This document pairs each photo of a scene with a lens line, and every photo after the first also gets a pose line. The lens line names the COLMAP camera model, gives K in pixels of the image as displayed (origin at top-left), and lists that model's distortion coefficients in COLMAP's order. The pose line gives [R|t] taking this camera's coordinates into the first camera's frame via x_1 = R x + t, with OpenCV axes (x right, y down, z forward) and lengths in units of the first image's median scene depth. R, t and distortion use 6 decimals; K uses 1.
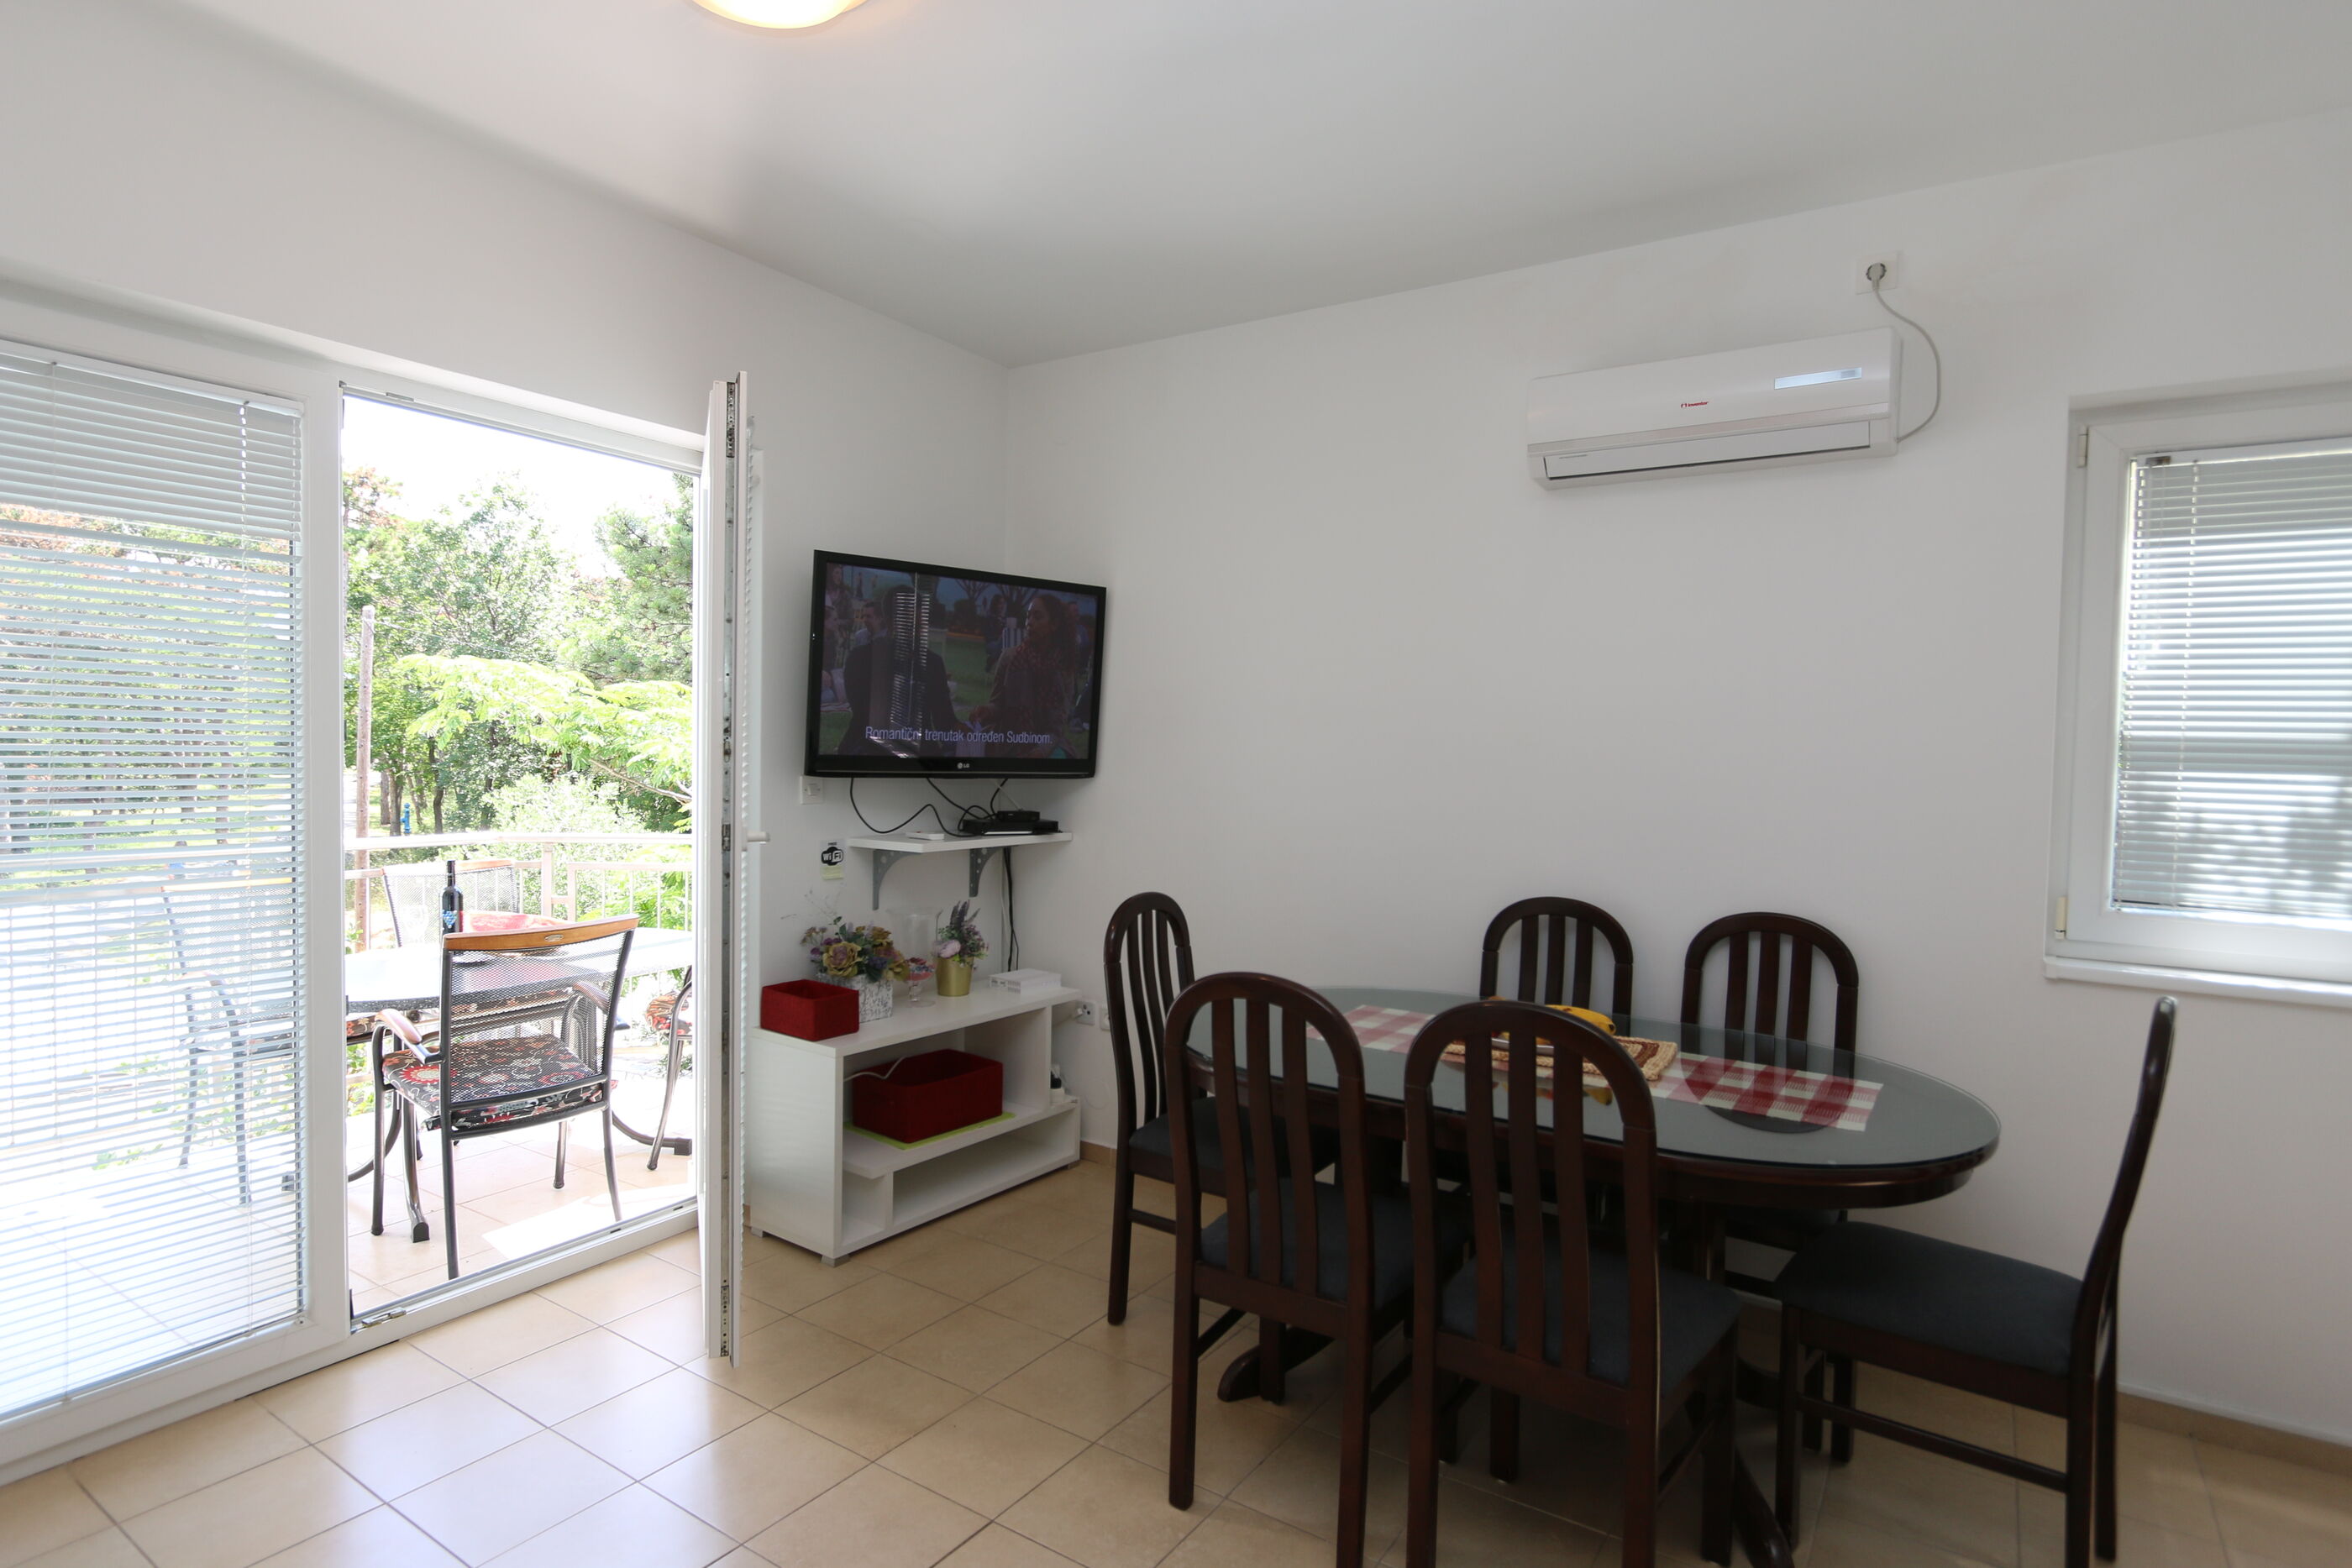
lens RADIAL K [[1244.2, 0, 1190.5], [0, 1244.2, 781.4], [0, 0, 1]] dist [-0.019134, 0.001541]
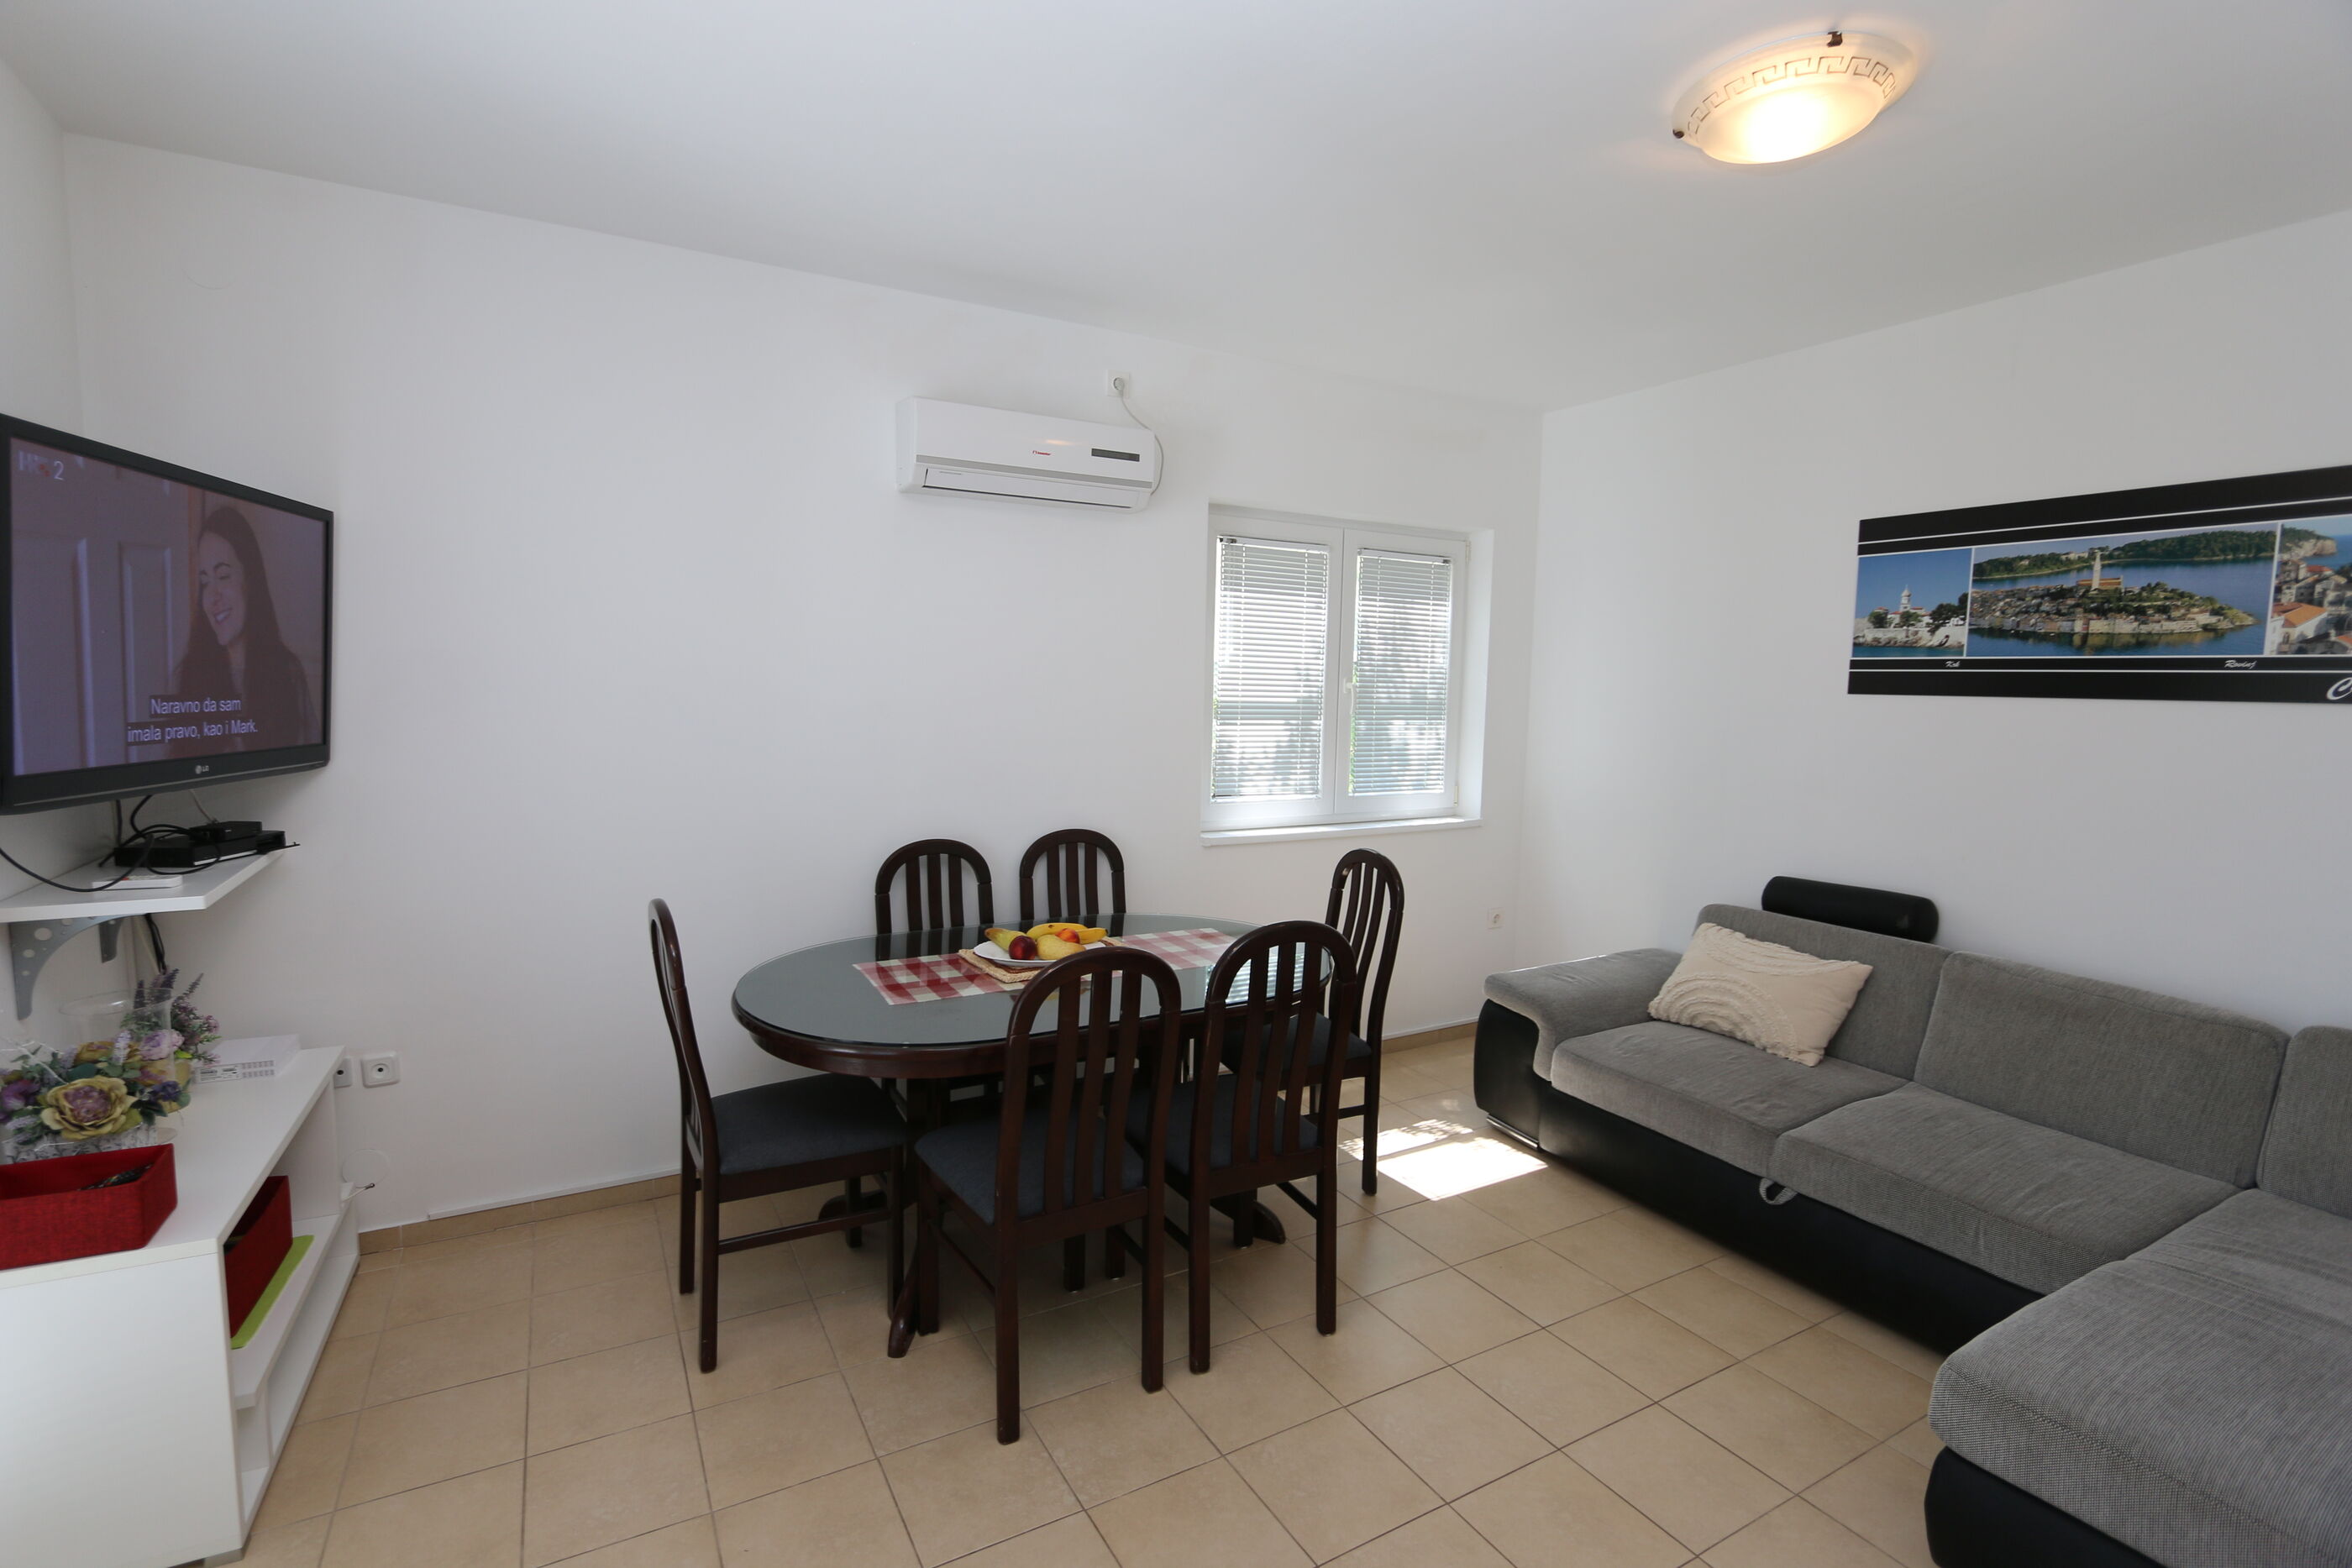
lens RADIAL K [[1061.1, 0, 1170.4], [0, 1061.1, 776.2], [0, 0, 1]] dist [-0.005488, -0.000087]
pose [[0.460529, -0.088018, 0.883270, -0.423560], [0.018848, 0.995817, 0.089406, -0.046749], [-0.887445, -0.024526, 0.460262, 0.268146]]
